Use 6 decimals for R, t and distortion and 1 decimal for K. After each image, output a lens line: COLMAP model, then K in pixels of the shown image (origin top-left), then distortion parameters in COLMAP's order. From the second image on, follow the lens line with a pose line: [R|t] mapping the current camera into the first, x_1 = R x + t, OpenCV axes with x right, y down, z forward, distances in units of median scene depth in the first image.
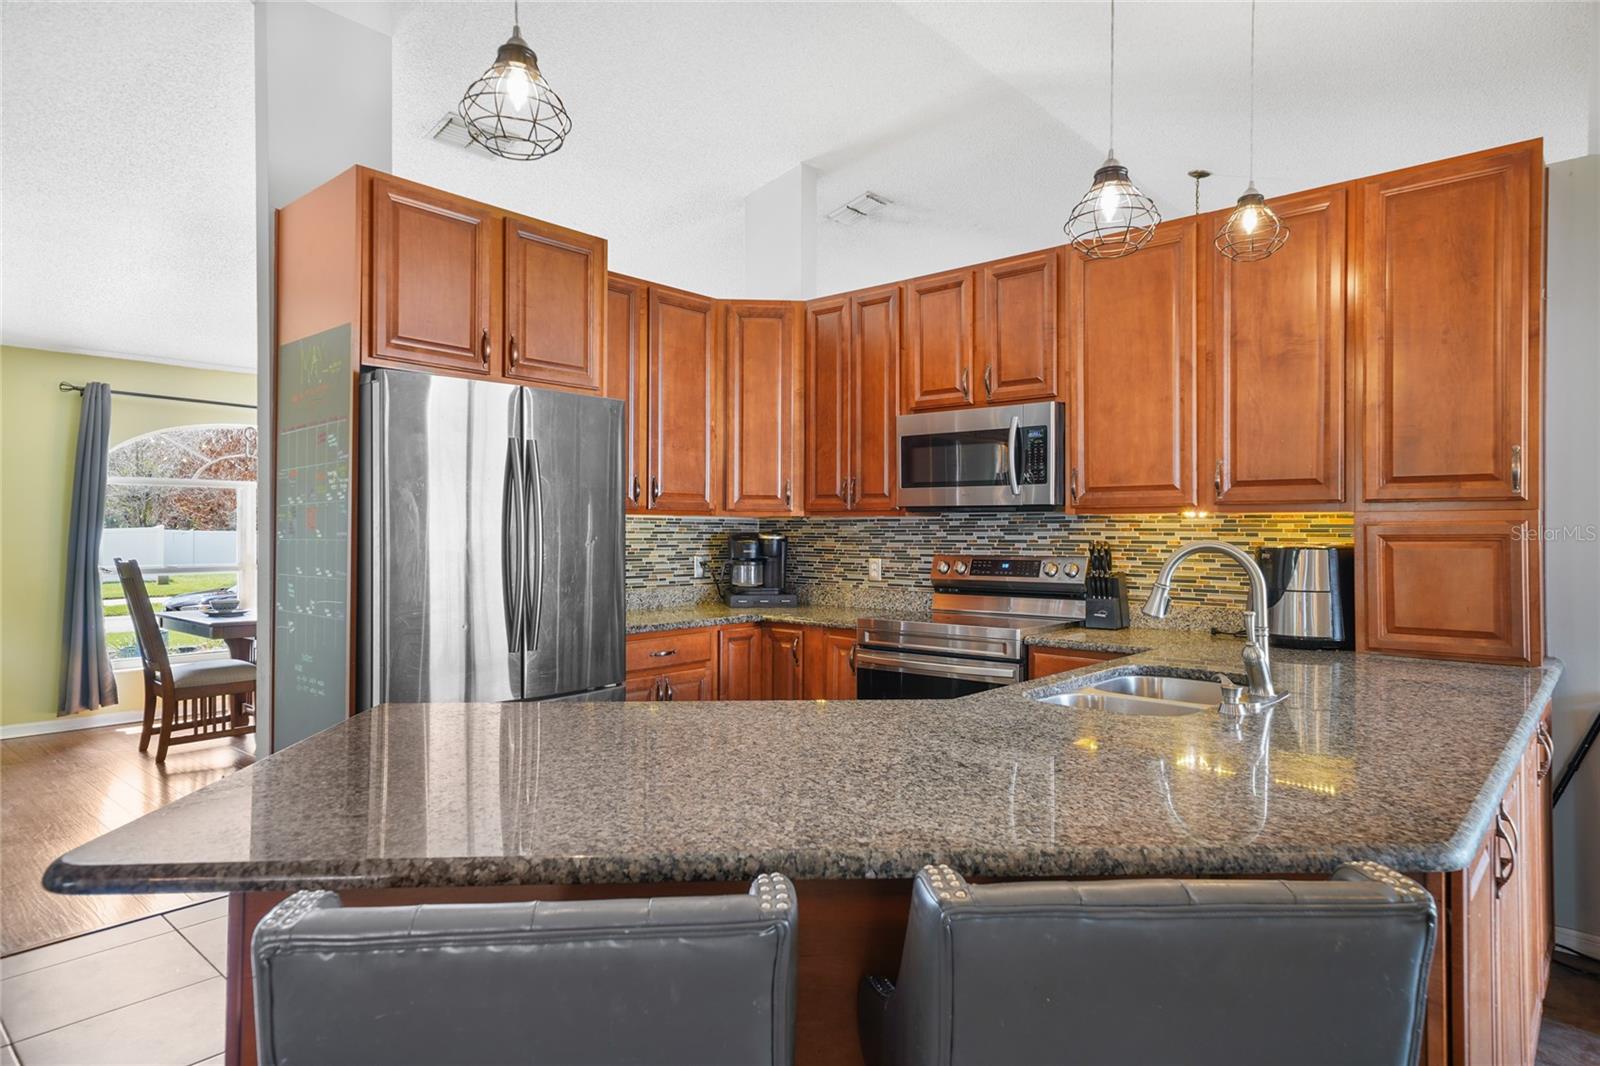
lens RADIAL K [[943.3, 0, 800.0], [0, 943.3, 533.0], [0, 0, 1]] dist [0.001341, -0.000256]
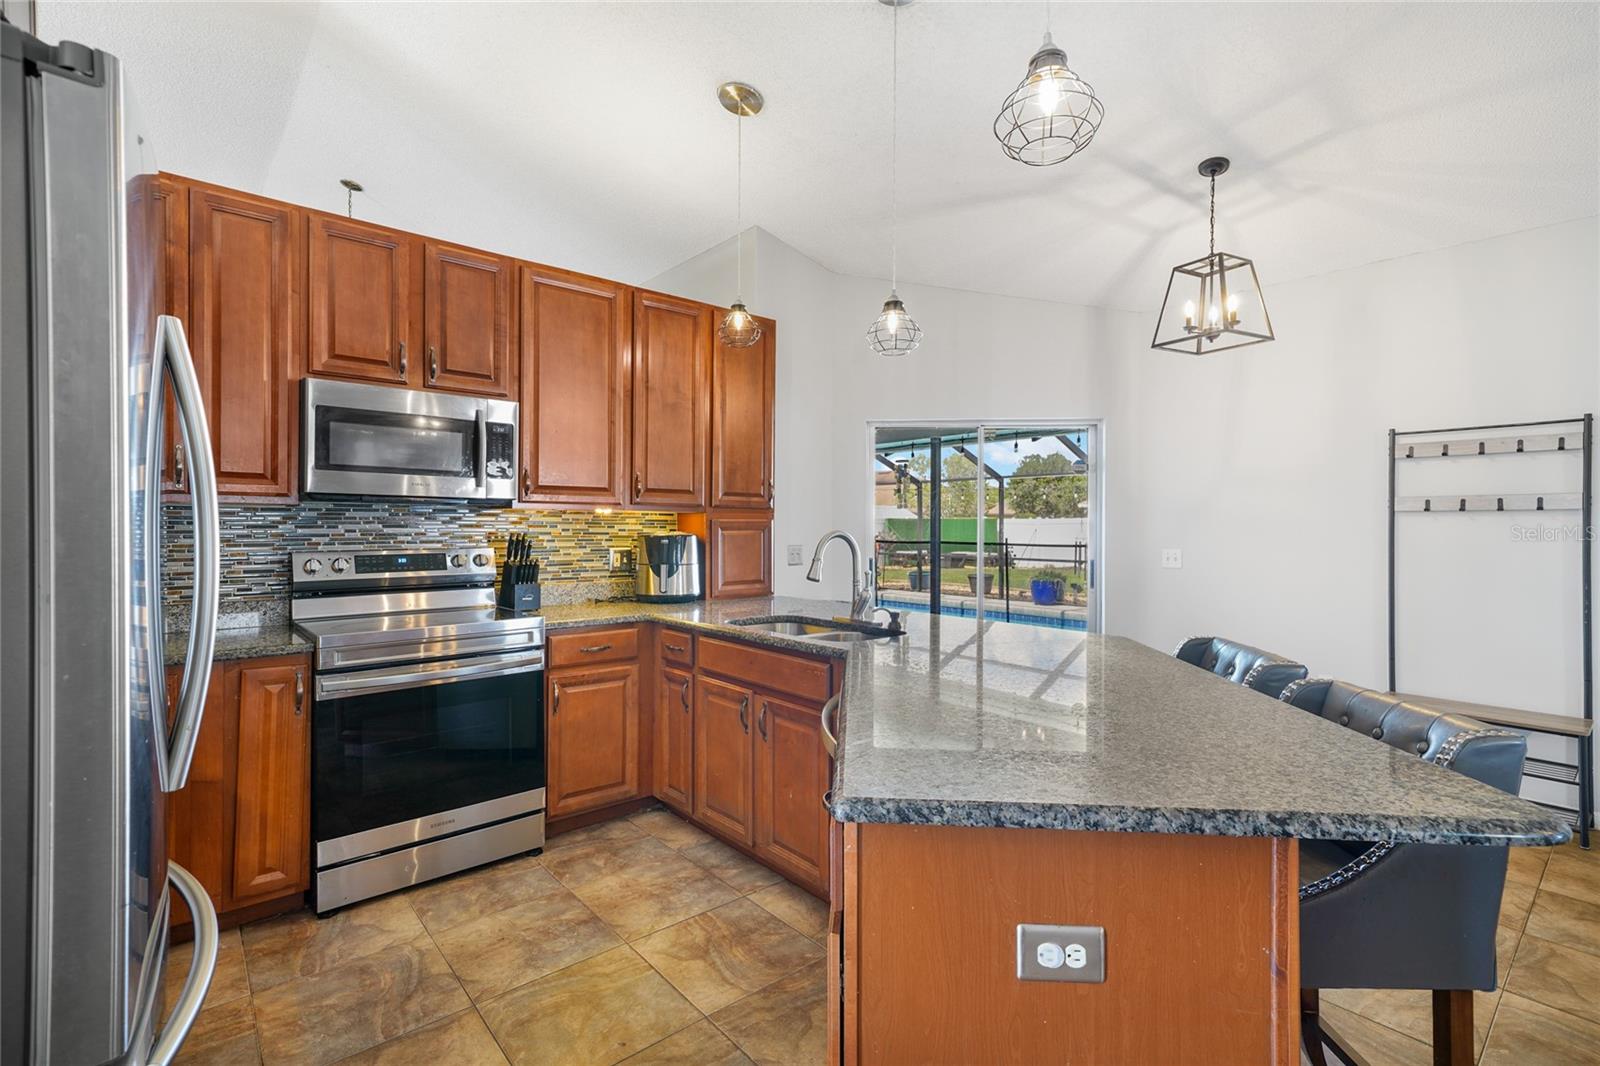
lens RADIAL K [[776.2, 0, 800.0], [0, 776.2, 533.0], [0, 0, 1]] dist [0.001521, 0.000271]
pose [[0.085748, -0.009914, 0.996268, -0.582764], [-0.000353, 0.999950, 0.009981, -0.000620], [-0.996317, -0.001207, 0.085740, 0.604139]]
